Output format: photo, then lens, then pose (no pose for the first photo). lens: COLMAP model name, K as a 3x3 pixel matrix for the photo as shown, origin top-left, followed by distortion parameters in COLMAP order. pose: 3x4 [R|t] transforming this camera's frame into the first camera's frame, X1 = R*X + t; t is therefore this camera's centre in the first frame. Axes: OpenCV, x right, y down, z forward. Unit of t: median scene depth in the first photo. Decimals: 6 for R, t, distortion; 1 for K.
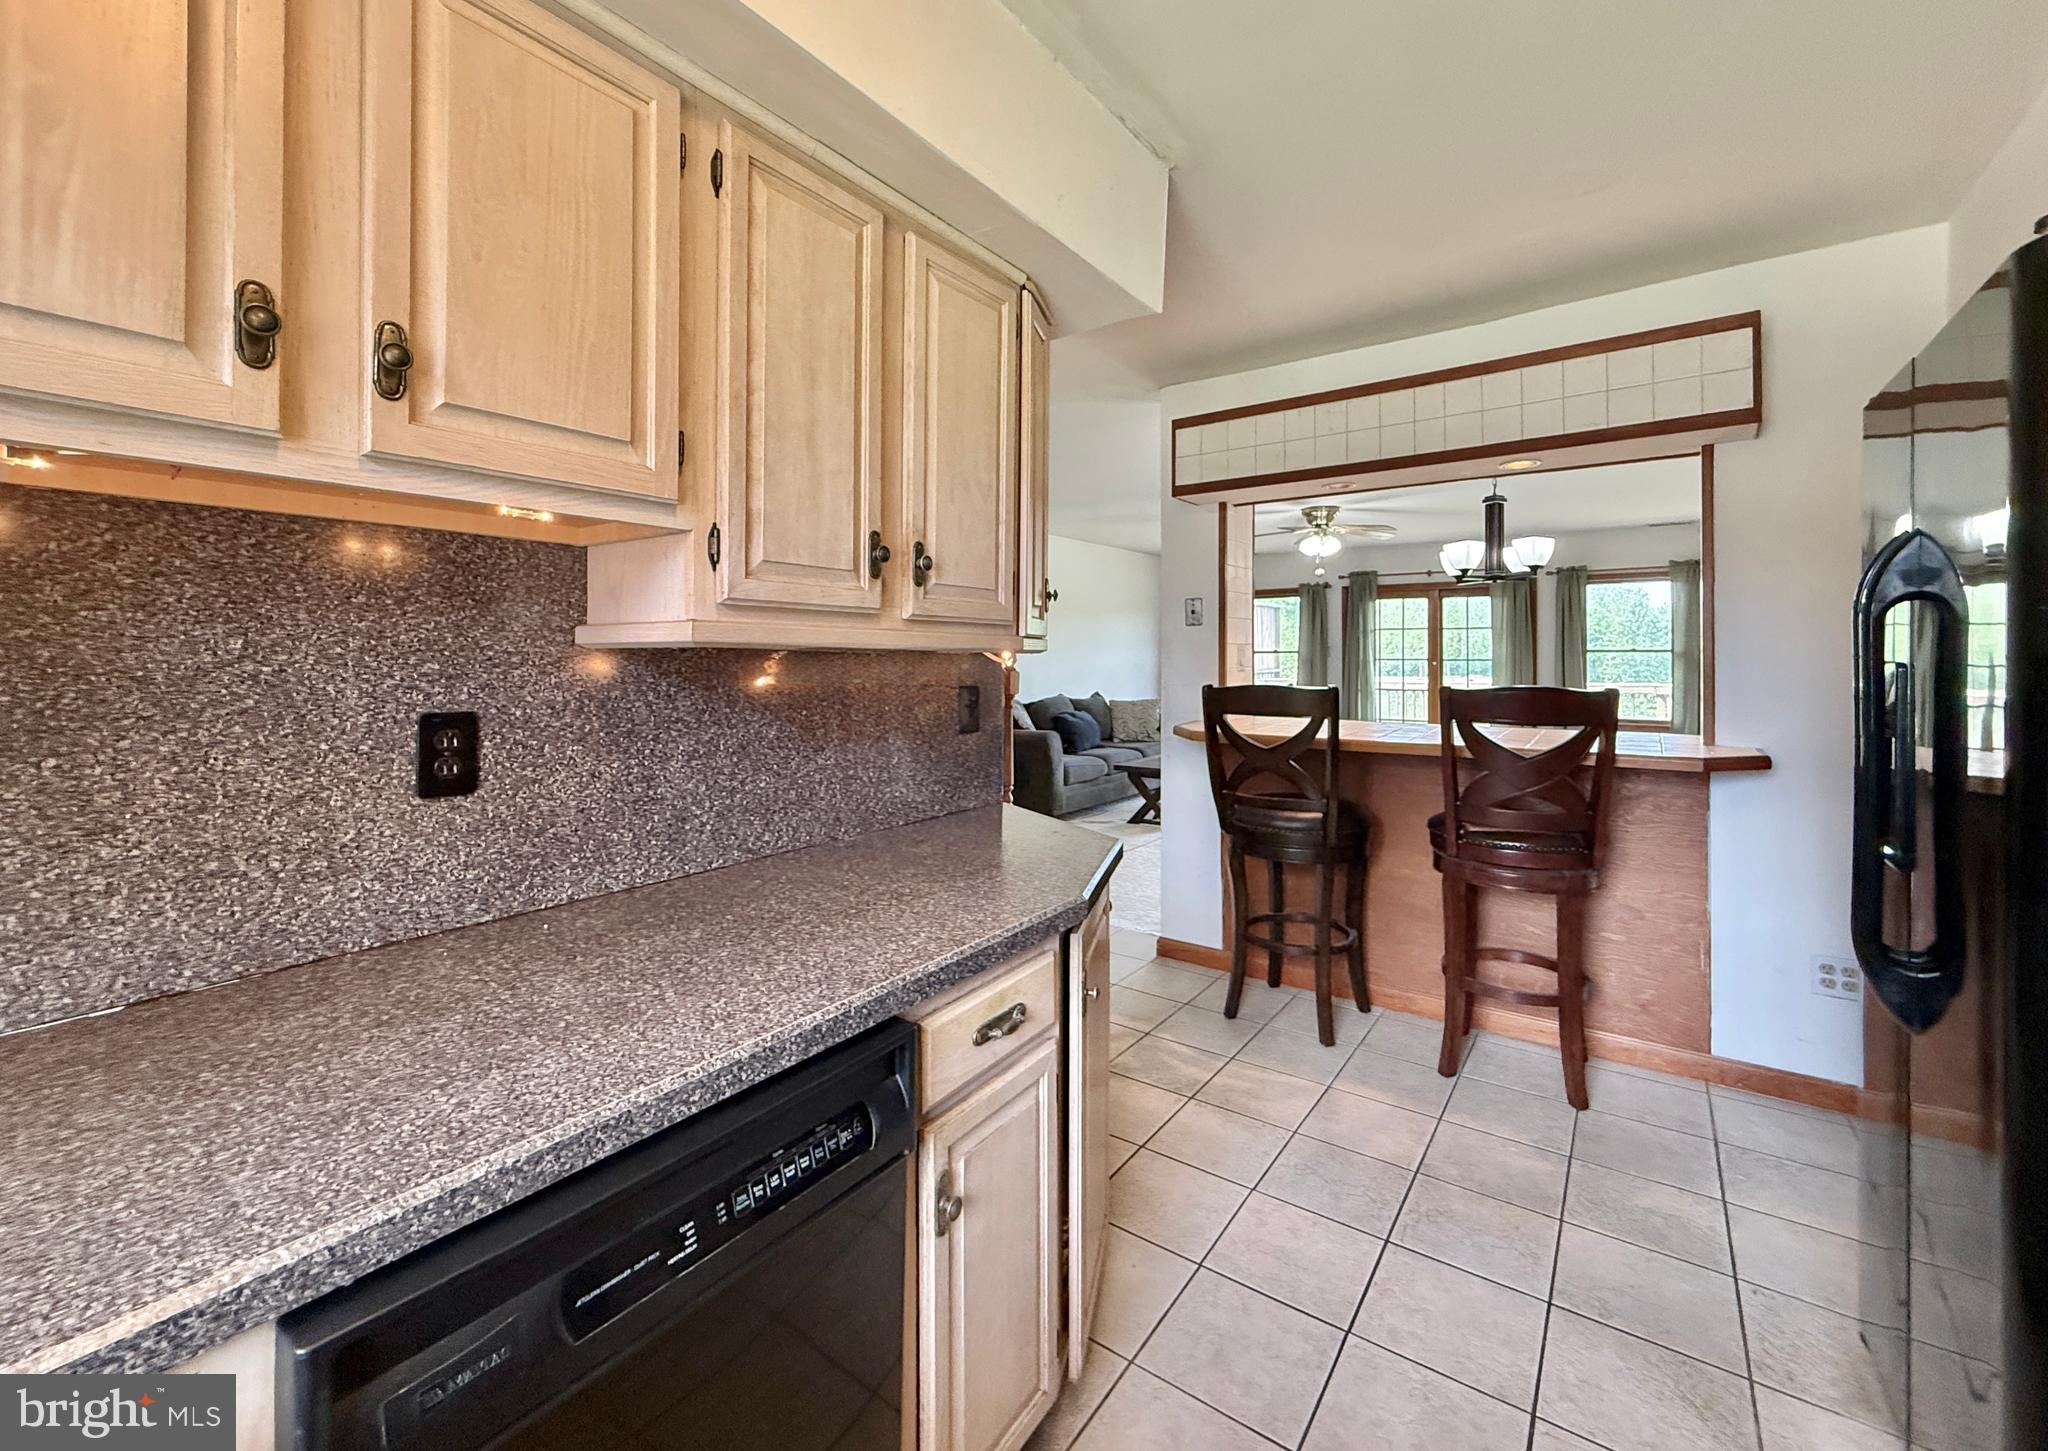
lens RADIAL K [[837.6, 0, 1020.6], [0, 837.6, 653.7], [0, 0, 1]] dist [0.001233, 0.000041]
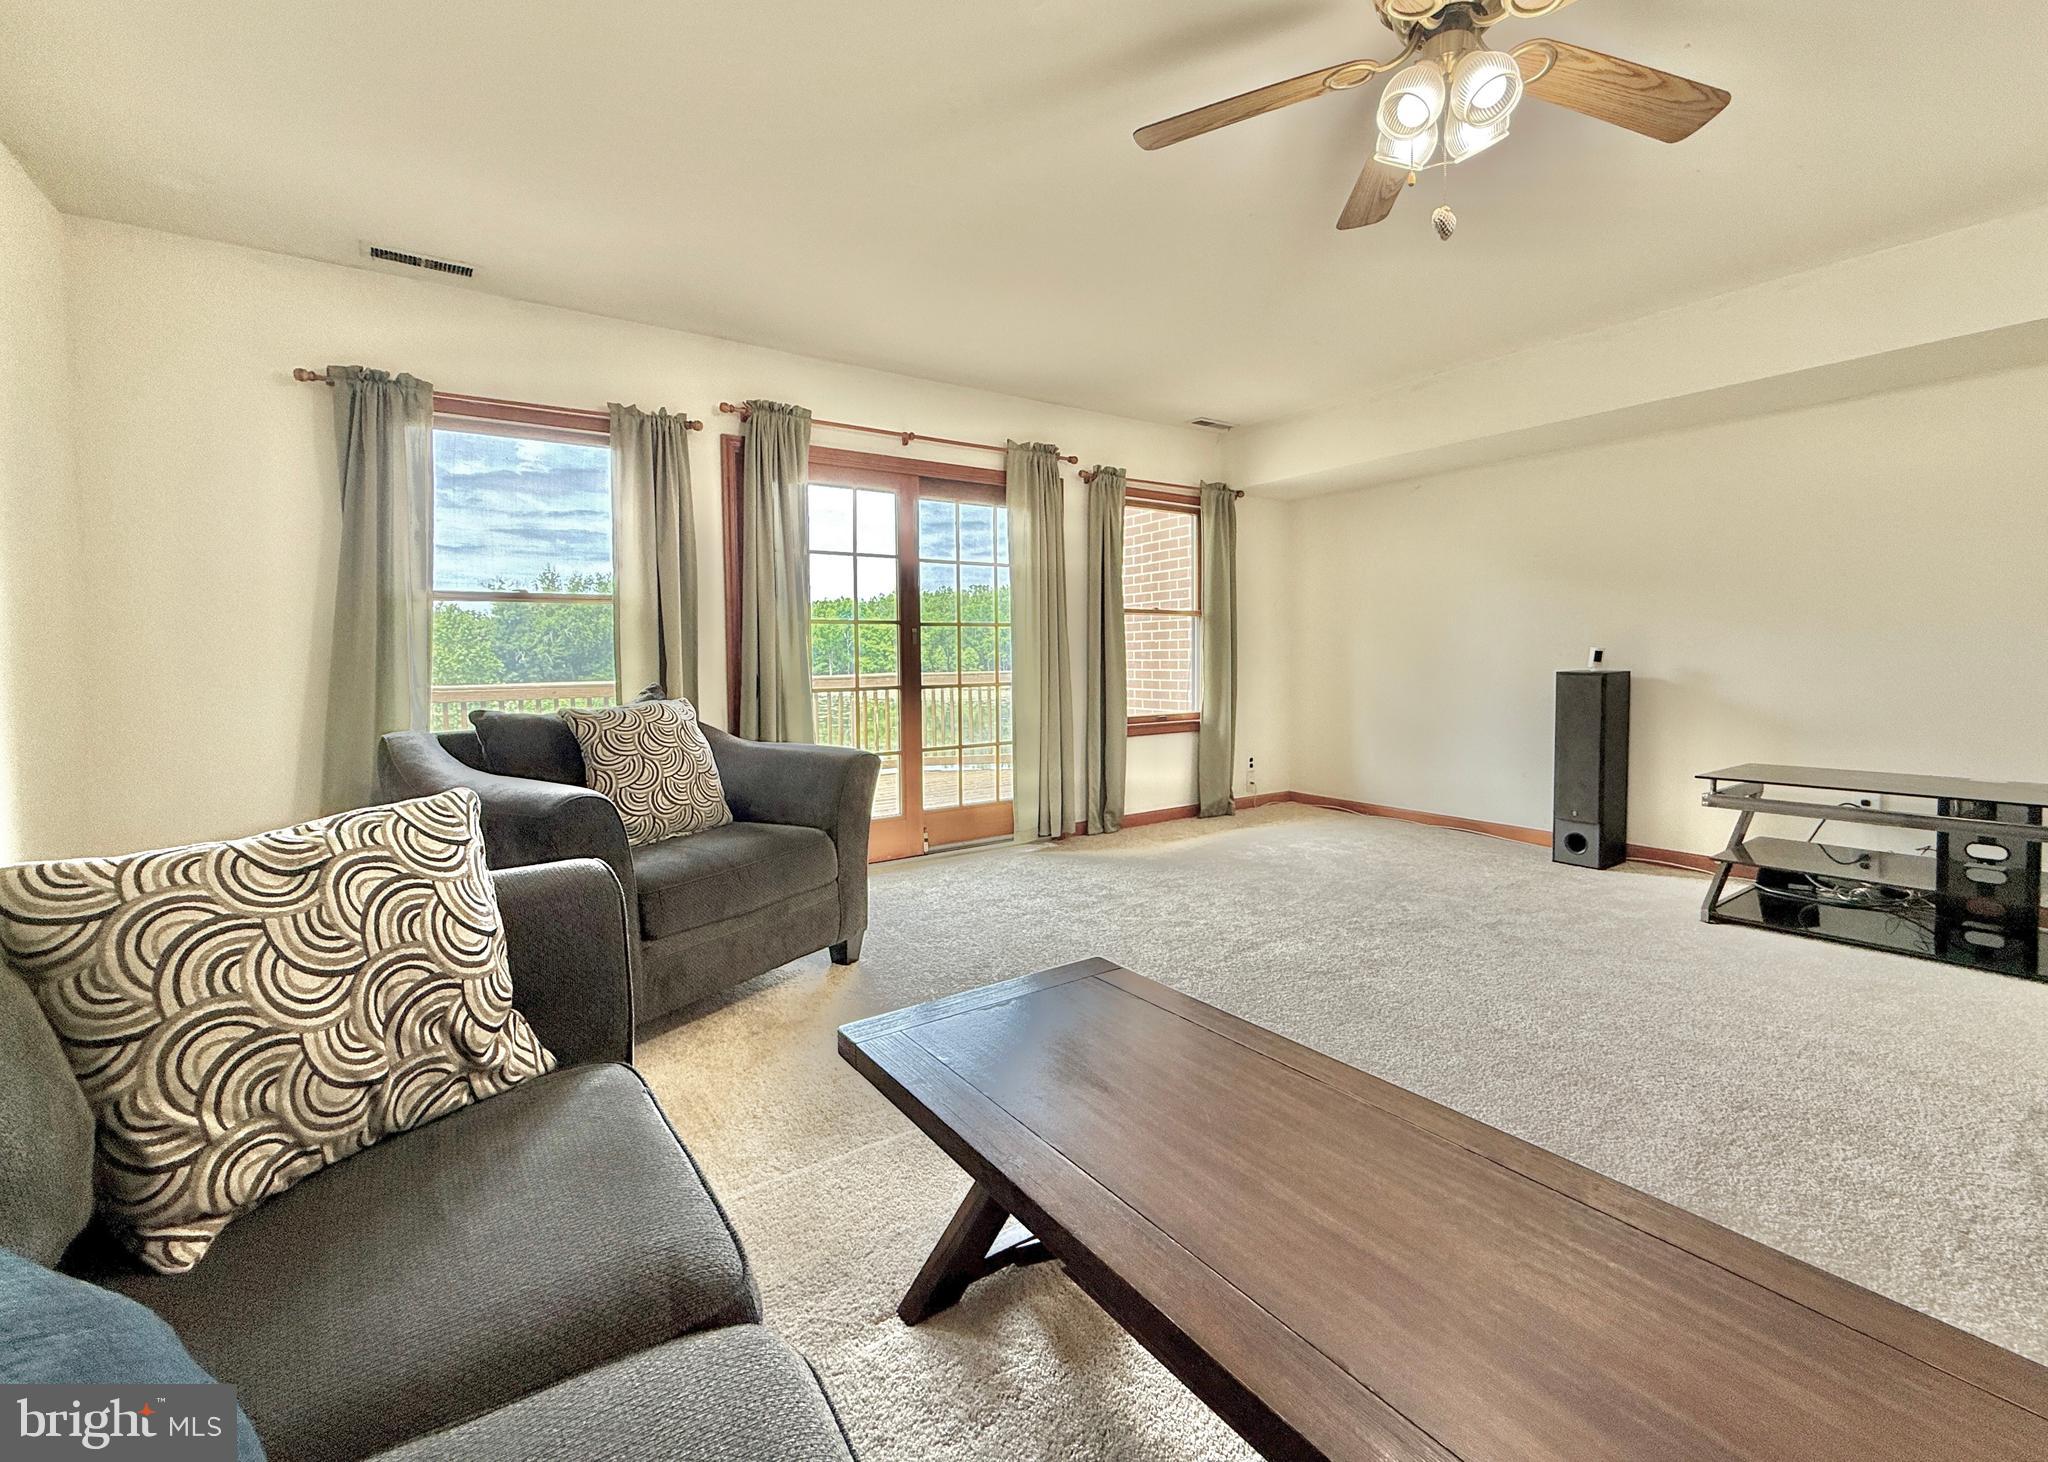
lens RADIAL K [[865.7, 0, 1017.7], [0, 865.7, 696.5], [0, 0, 1]] dist [-0.000337, 0.000029]
pose [[0.323015, -0.047151, 0.945219, 0.123980], [0.010467, 0.998875, 0.046251, 0.077329], [-0.946336, -0.005046, 0.323145, 2.275463]]
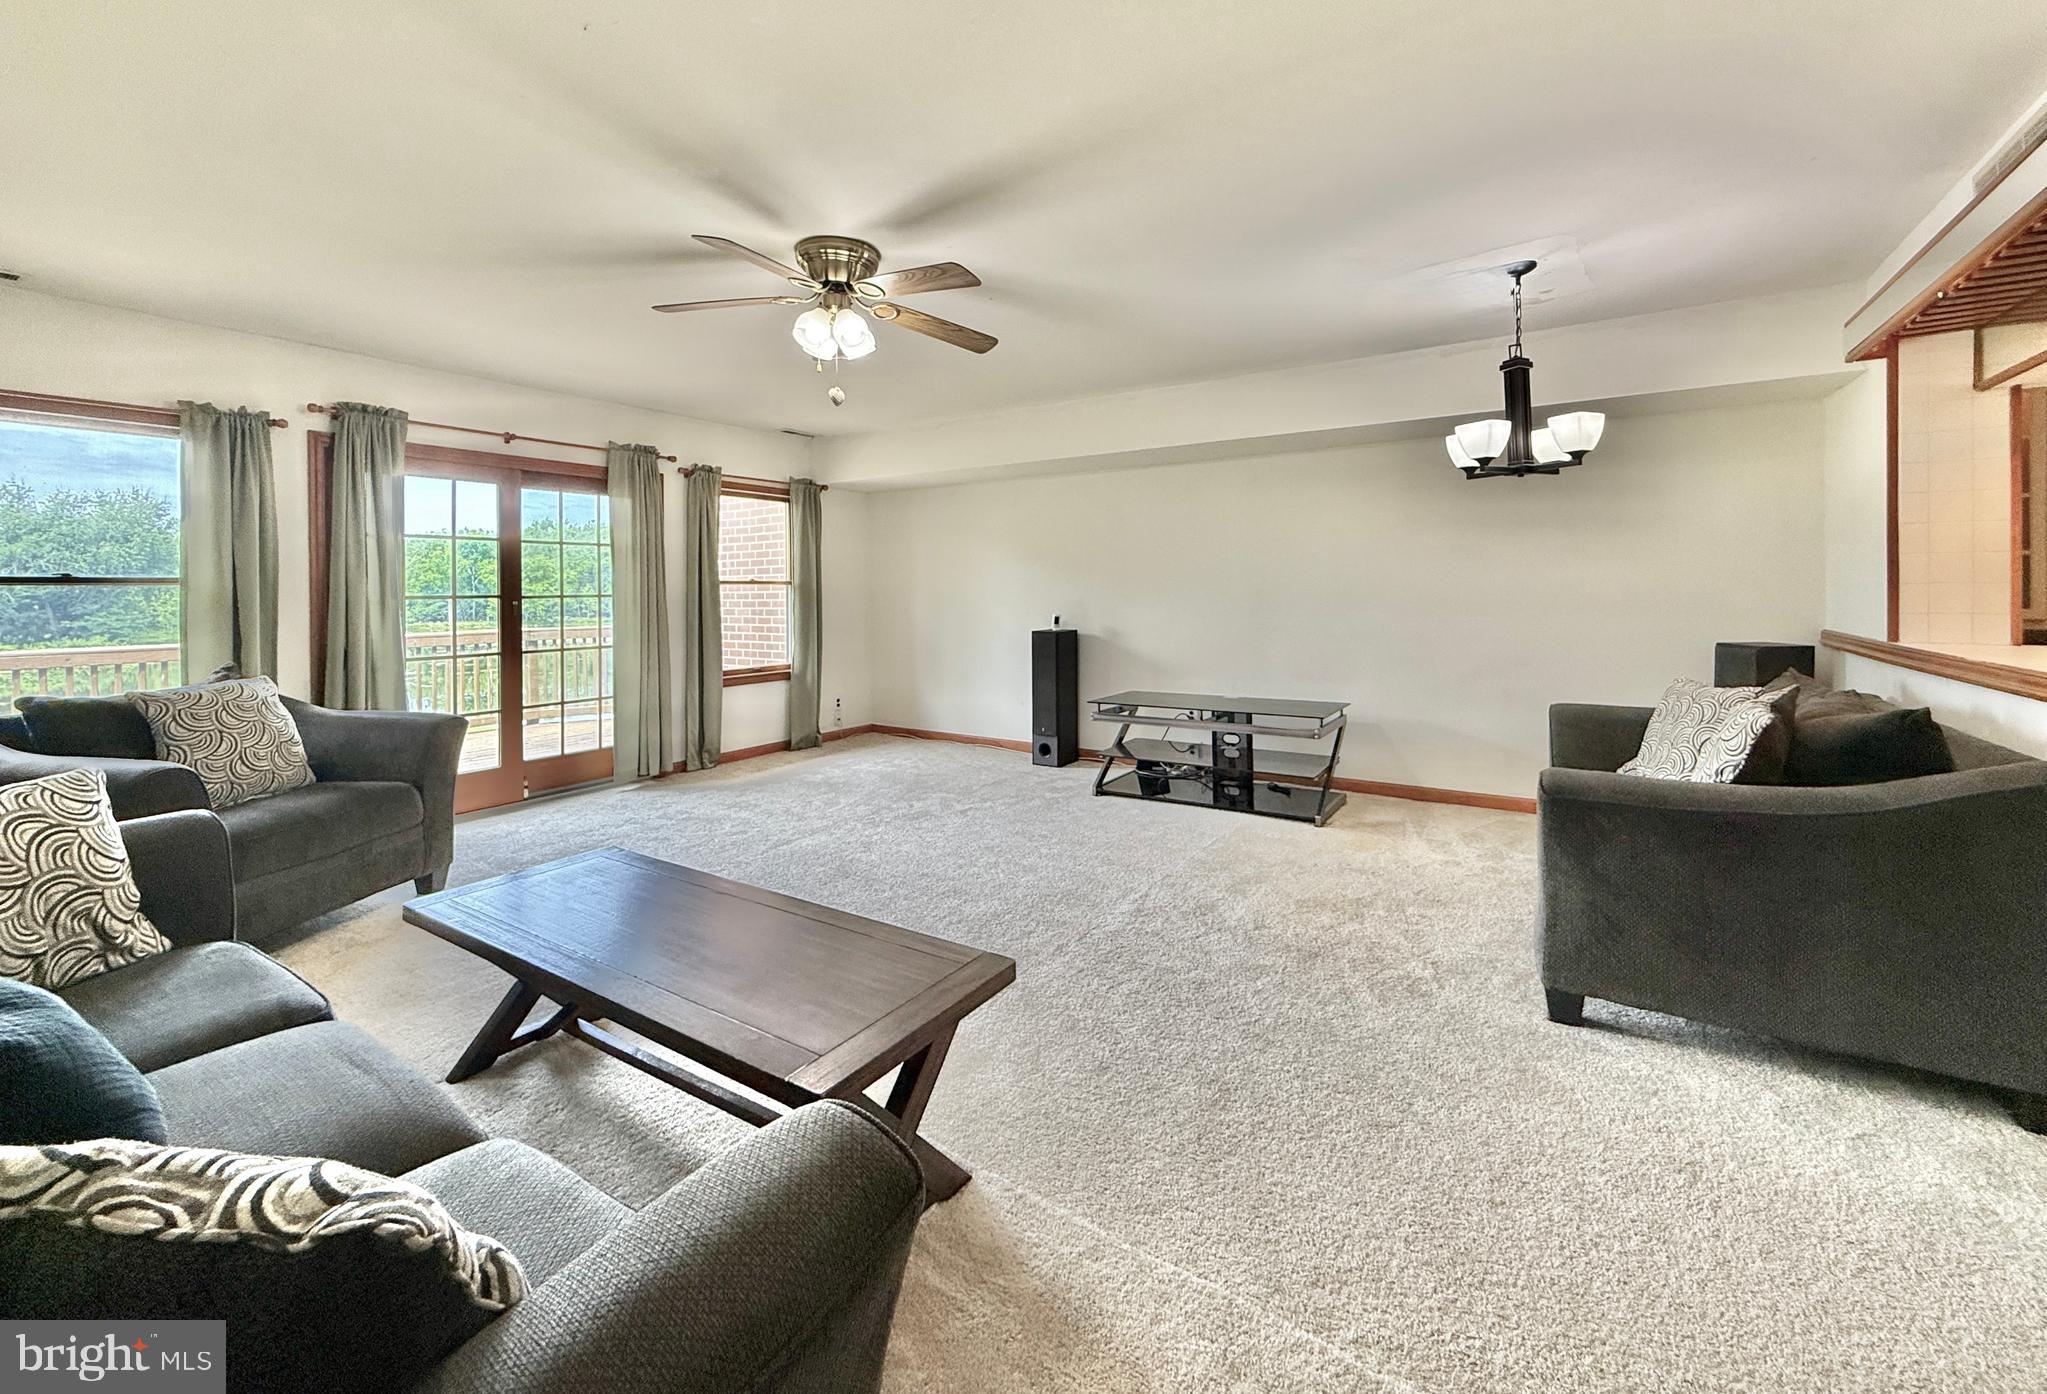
lens RADIAL K [[834.0, 0, 1023.3], [0, 834.0, 595.2], [0, 0, 1]] dist [-0.000846, 0.000269]
pose [[-0.059764, -0.003428, 0.998207, -0.206362], [0.008017, 0.999960, 0.003914, 0.018861], [-0.998180, 0.008237, -0.059734, 2.034101]]
